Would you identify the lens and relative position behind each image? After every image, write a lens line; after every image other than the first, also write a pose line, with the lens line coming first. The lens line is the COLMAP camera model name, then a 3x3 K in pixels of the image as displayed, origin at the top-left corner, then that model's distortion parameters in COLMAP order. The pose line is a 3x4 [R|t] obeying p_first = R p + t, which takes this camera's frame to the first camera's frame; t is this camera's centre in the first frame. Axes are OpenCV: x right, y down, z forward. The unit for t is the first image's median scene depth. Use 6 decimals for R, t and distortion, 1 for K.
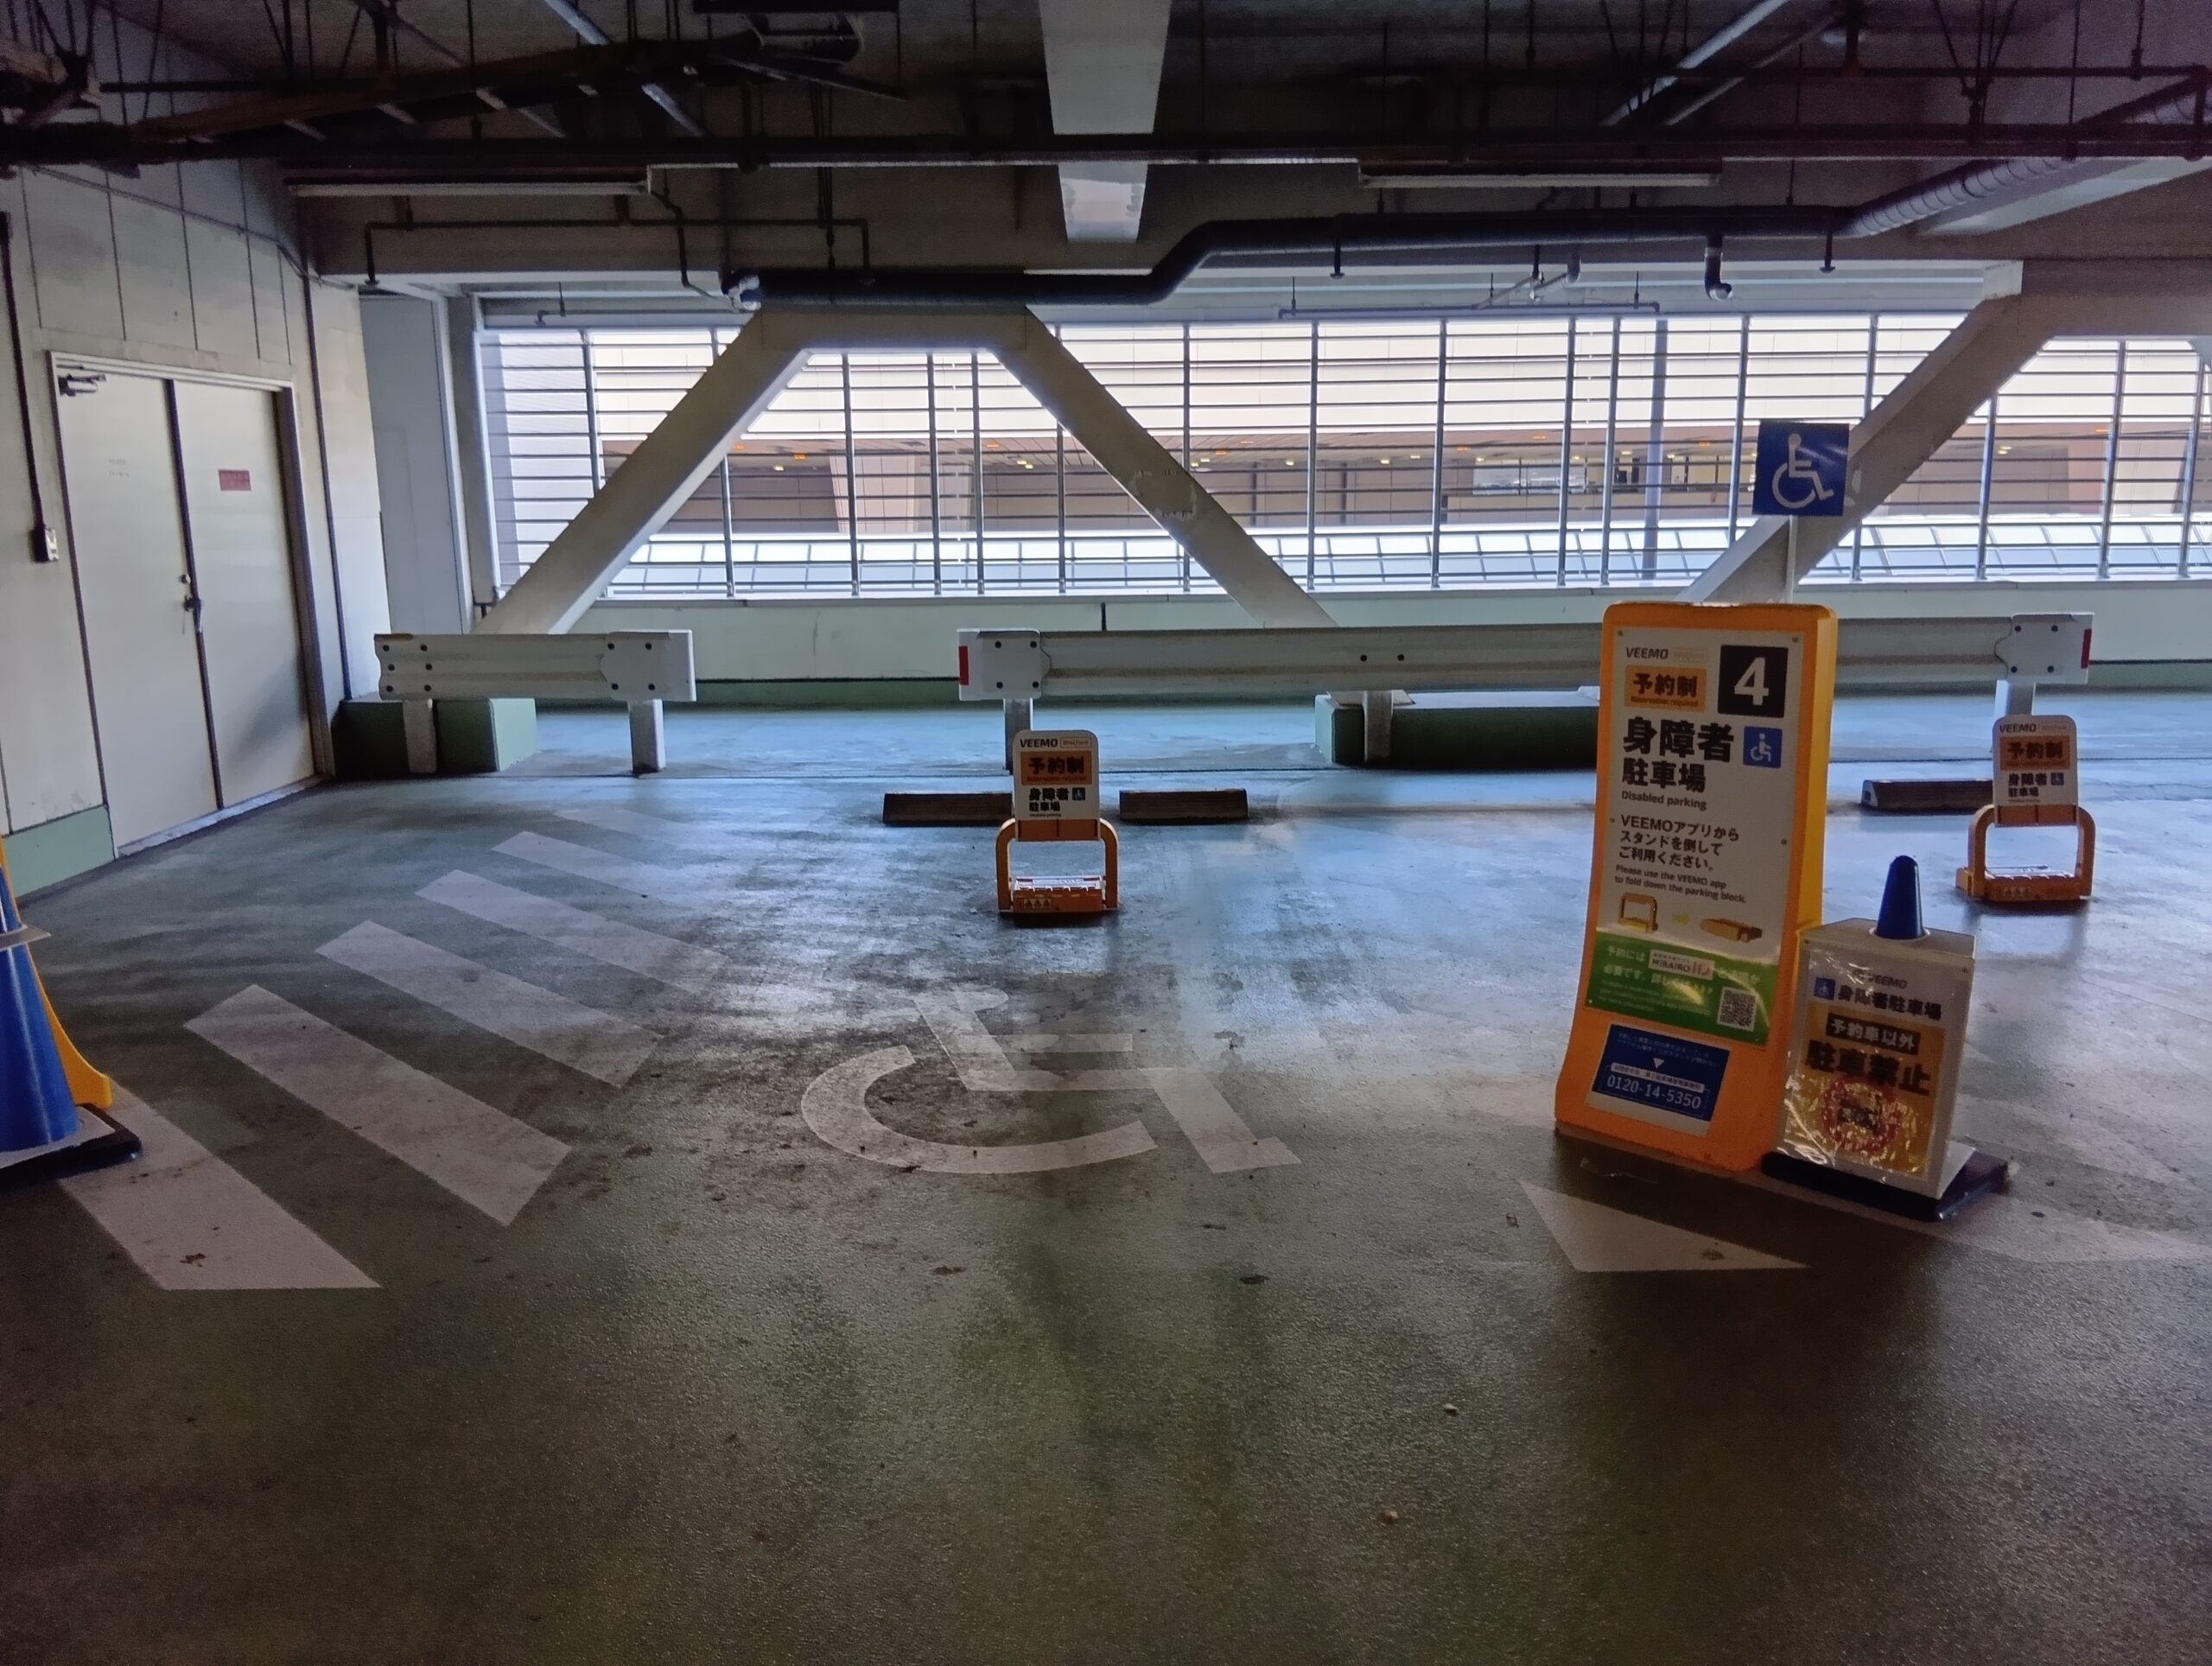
lens RADIAL K [[1671.5, 0, 1106.0], [0, 1671.5, 833.0], [0, 0, 1]] dist [0.100735, -0.200132]
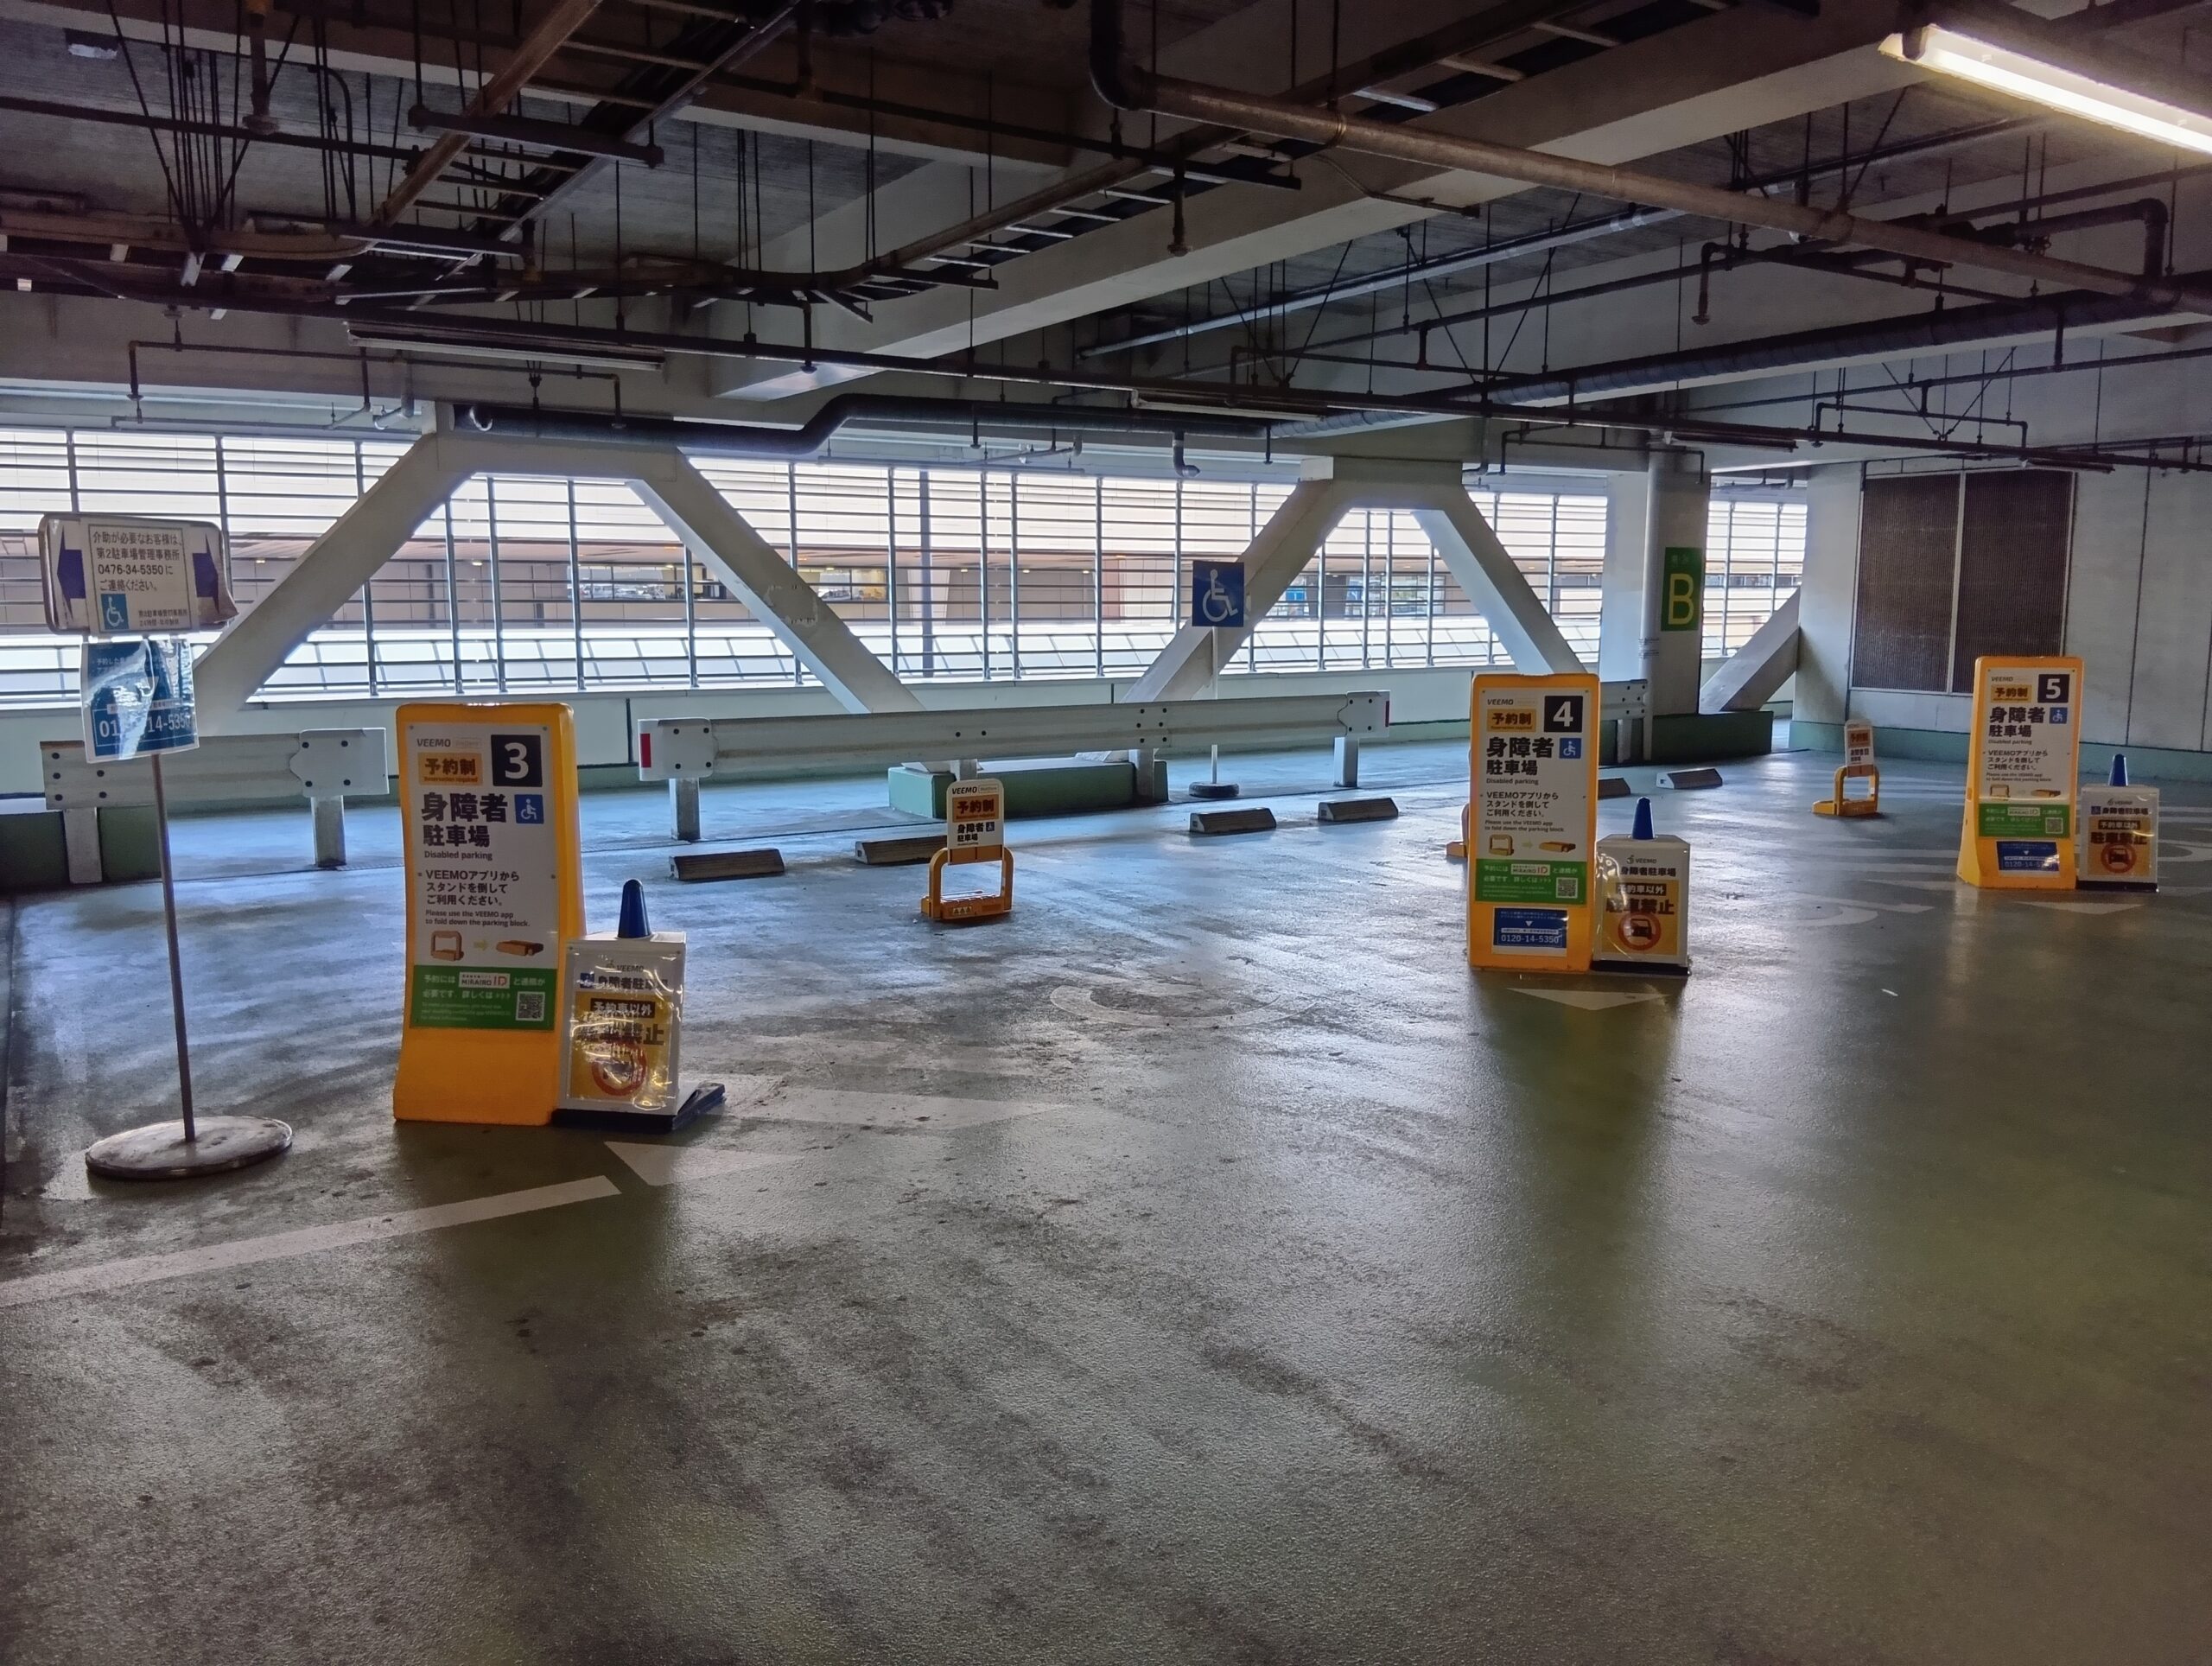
lens RADIAL K [[1671.5, 0, 1106.0], [0, 1671.5, 833.0], [0, 0, 1]] dist [0.100735, -0.200132]
pose [[0.848185, -0.061572, 0.526110, -0.435566], [0.093398, 0.995044, -0.034122, 0.024759], [-0.521402, 0.078080, 0.849732, -0.137170]]
